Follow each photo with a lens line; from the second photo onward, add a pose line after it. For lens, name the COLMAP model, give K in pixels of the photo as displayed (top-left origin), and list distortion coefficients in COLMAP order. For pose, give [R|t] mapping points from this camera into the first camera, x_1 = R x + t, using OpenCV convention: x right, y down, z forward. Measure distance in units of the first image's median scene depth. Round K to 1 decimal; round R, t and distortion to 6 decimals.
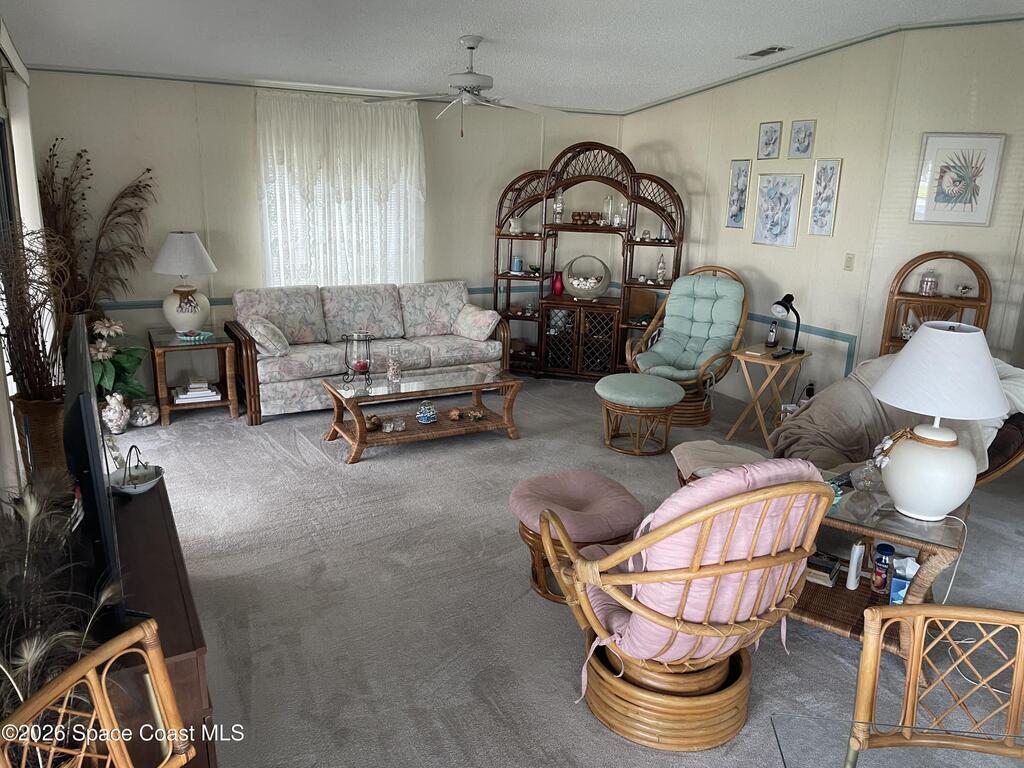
lens RADIAL K [[776.6, 0, 514.8], [0, 776.6, 388.5], [0, 0, 1]] dist [0.086261, -0.111791]
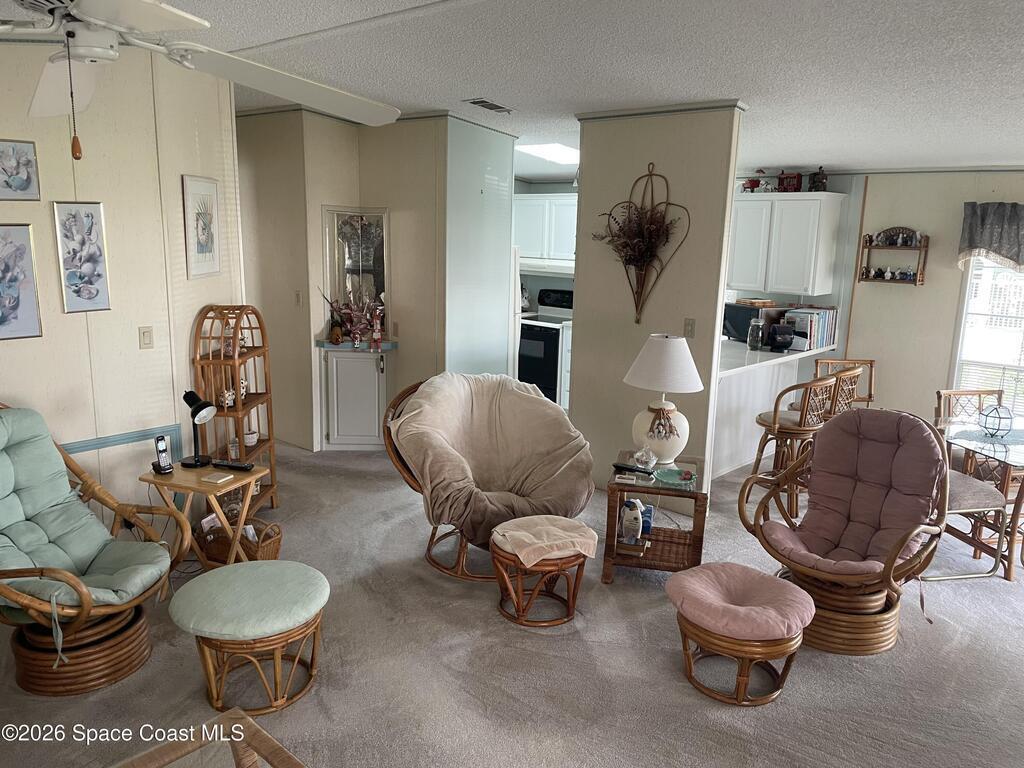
lens RADIAL K [[776.6, 0, 512.2], [0, 776.6, 385.6], [0, 0, 1]] dist [0.086261, -0.111791]
pose [[-0.342960, -0.238657, 0.908527, -0.389181], [0.208297, 0.923787, 0.321295, -0.282982], [-0.915965, 0.299435, -0.267110, 0.876048]]
